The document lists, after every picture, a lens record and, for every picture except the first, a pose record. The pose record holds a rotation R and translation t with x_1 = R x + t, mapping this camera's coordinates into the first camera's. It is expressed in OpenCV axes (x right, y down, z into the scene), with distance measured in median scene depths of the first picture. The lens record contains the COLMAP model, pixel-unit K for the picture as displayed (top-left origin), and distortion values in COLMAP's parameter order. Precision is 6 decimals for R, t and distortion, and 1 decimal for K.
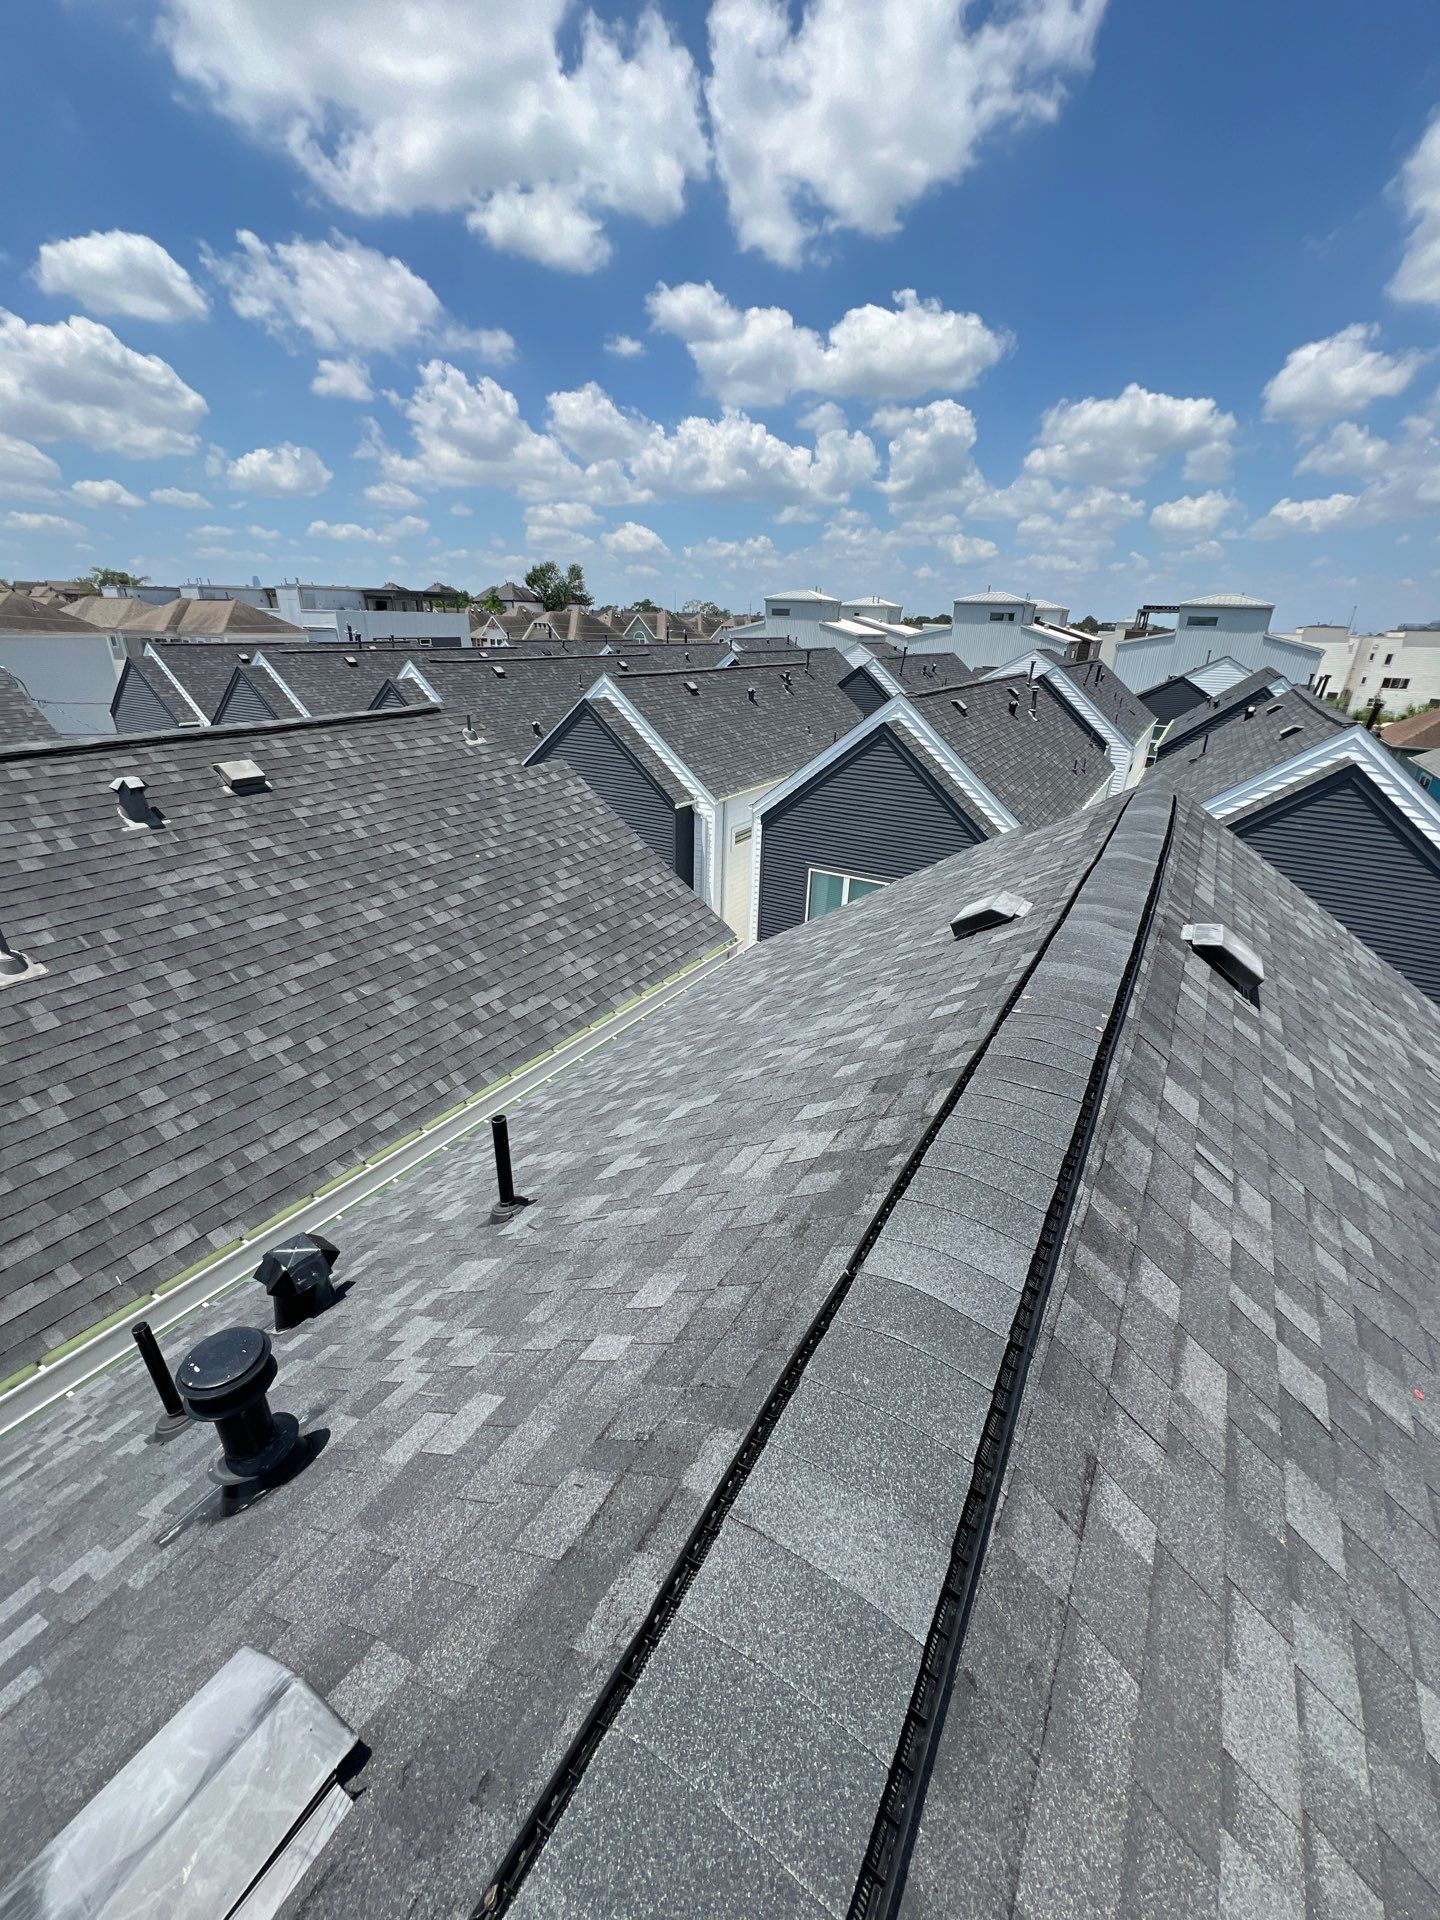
lens RADIAL K [[770.9, 0, 723.8], [0, 770.9, 956.6], [0, 0, 1]] dist [-0.005206, 0.000656]
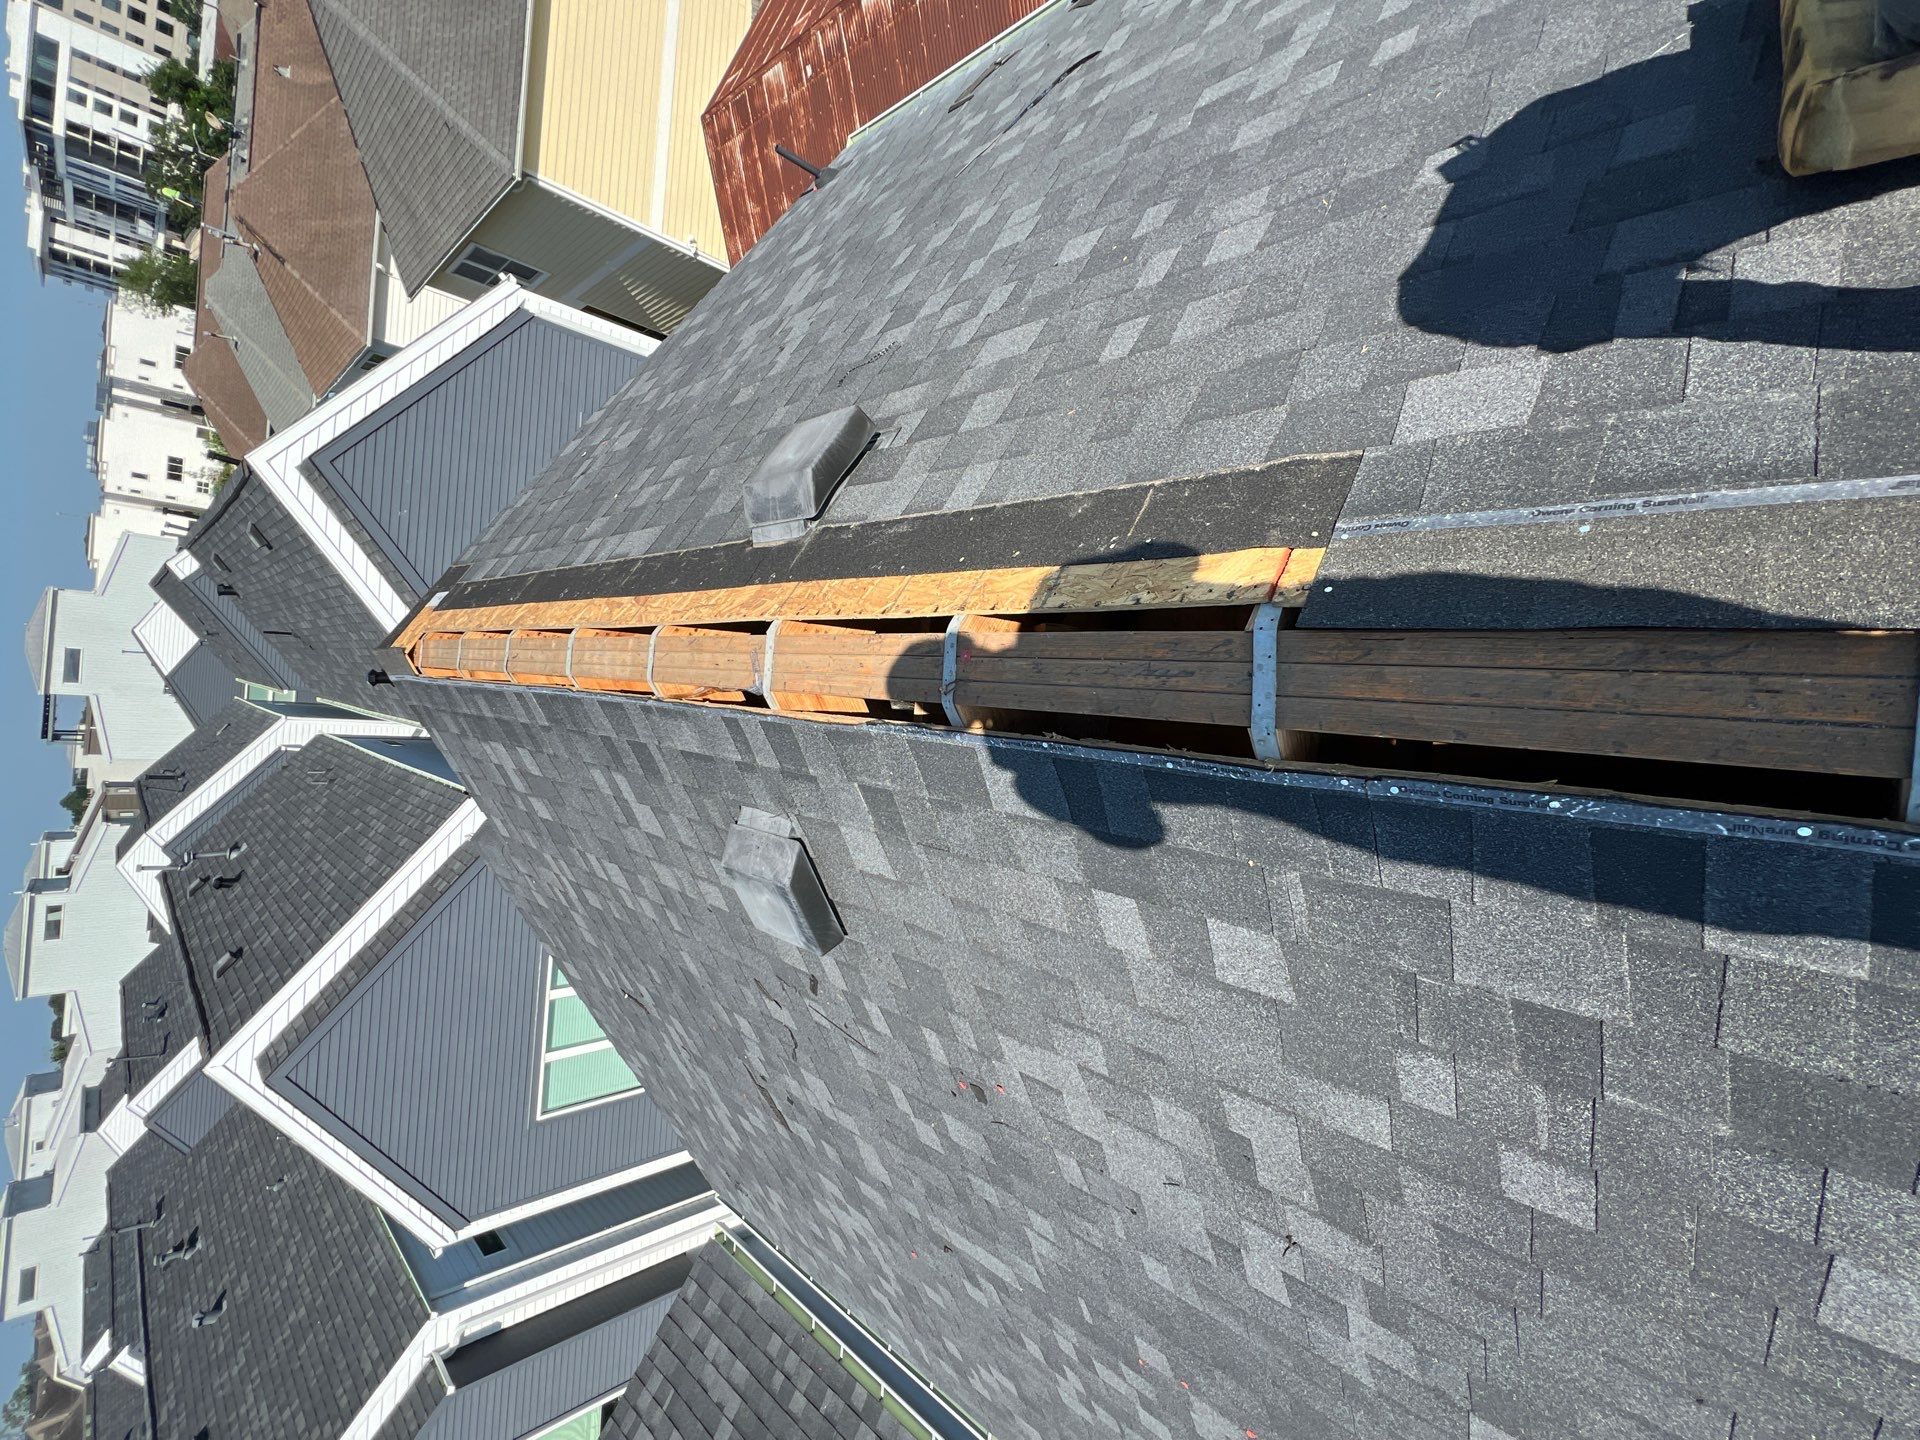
lens RADIAL K [[851.9, 0, 955.1], [0, 851.9, 716.7], [0, 0, 1]] dist [-0.003639, 0.000878]
pose [[-0.314517, -0.886591, 0.339169, 0.128192], [0.894700, -0.157493, 0.417981, -0.098563], [-0.317161, 0.434917, 0.842767, 0.266651]]
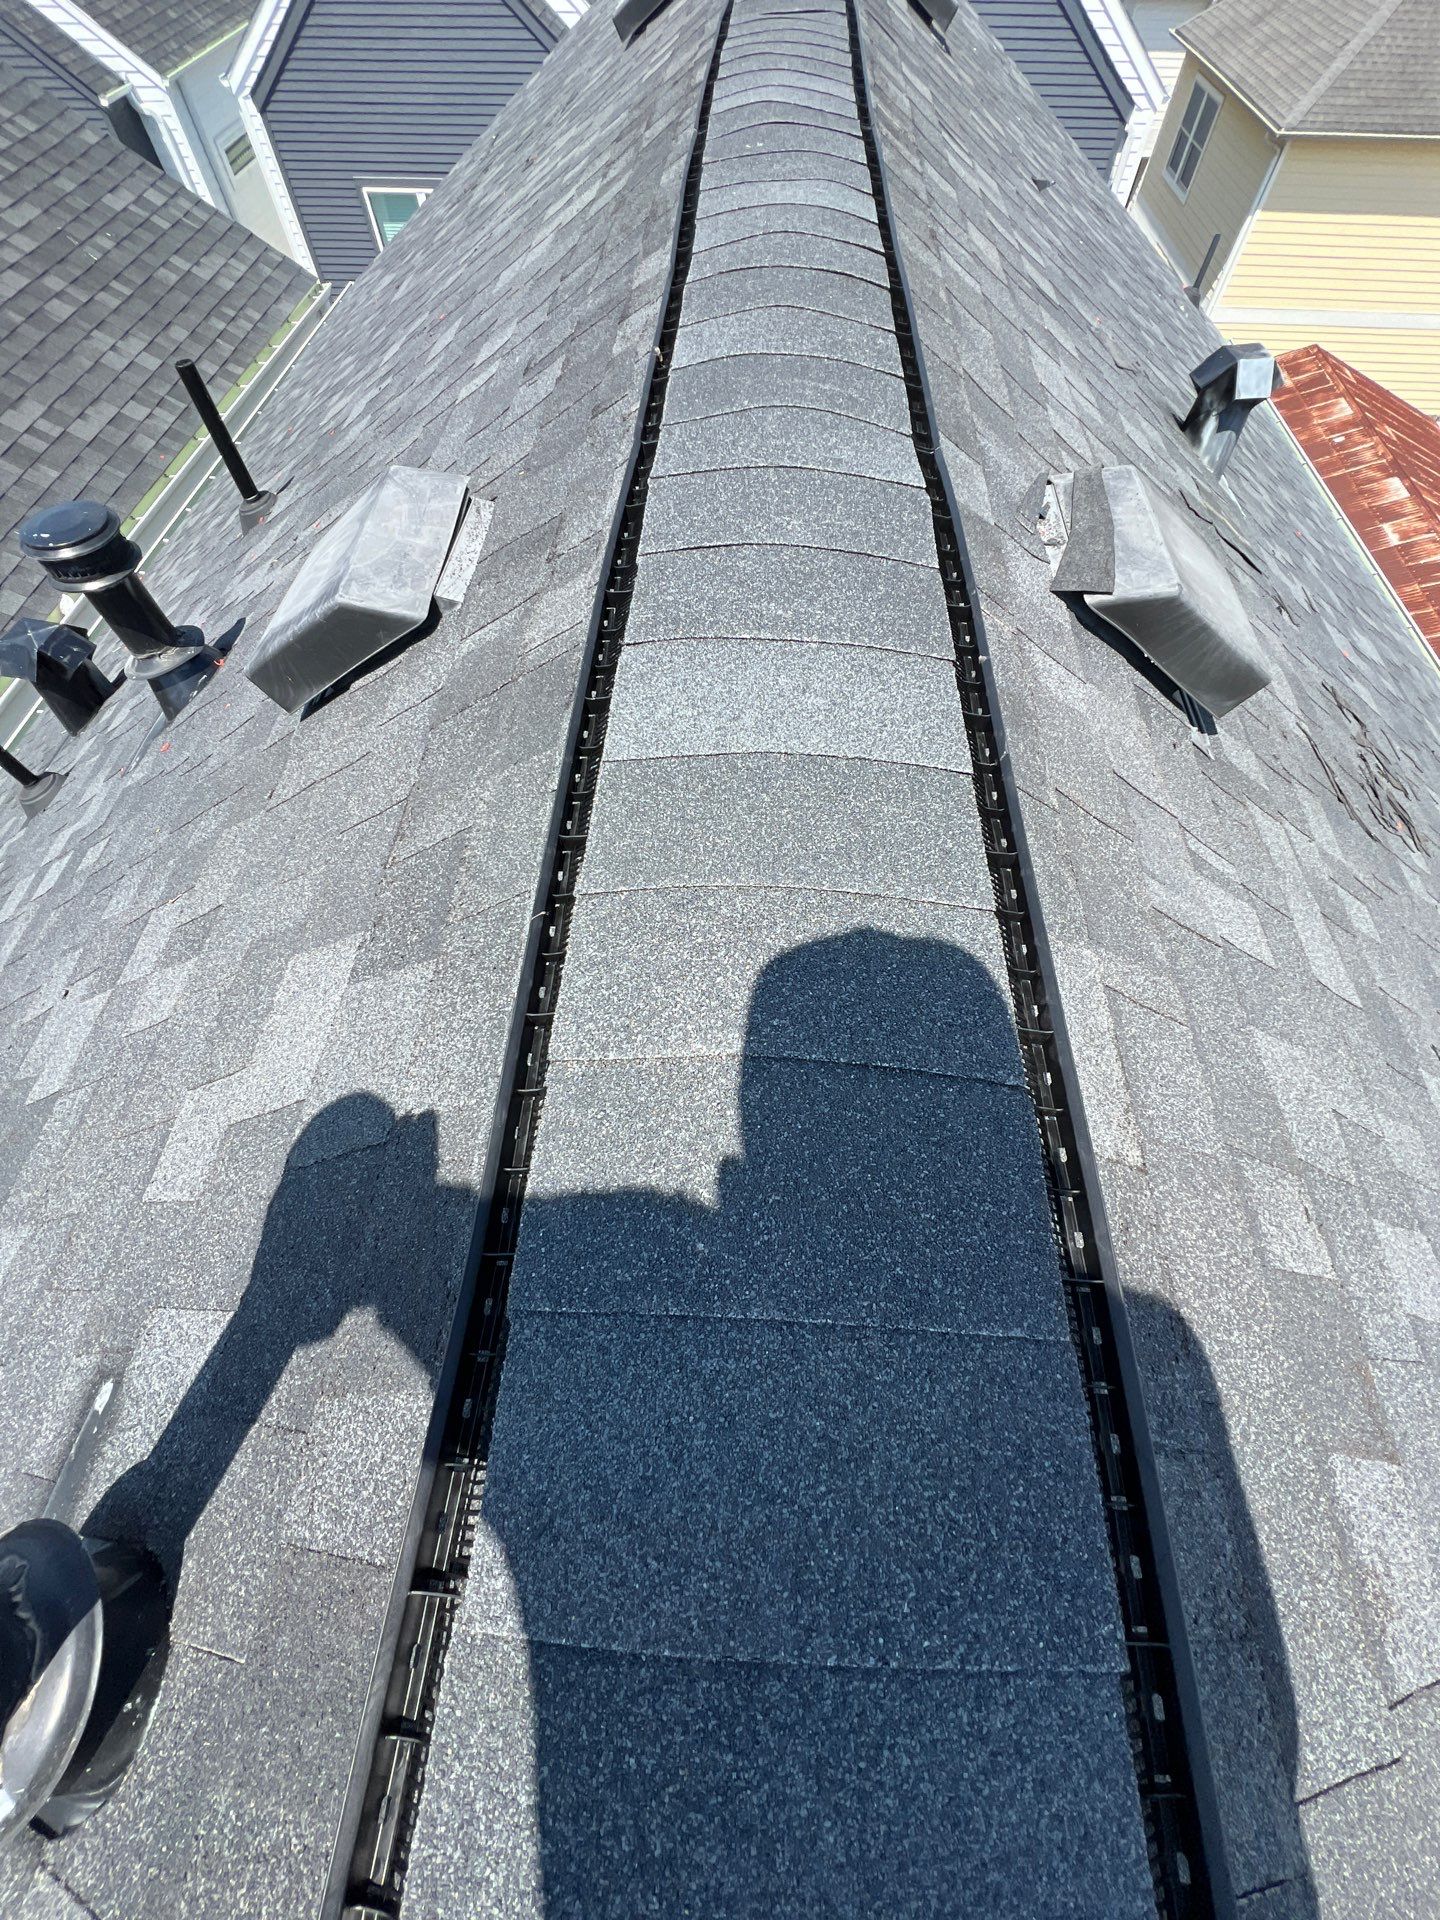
lens RADIAL K [[767.1, 0, 723.7], [0, 767.1, 959.2], [0, 0, 1]] dist [-0.002917, 0.000053]
pose [[0.883052, -0.415359, 0.218393, -0.098507], [0.205103, 0.760188, 0.616479, 0.132348], [-0.422080, -0.499590, 0.756478, -0.059083]]
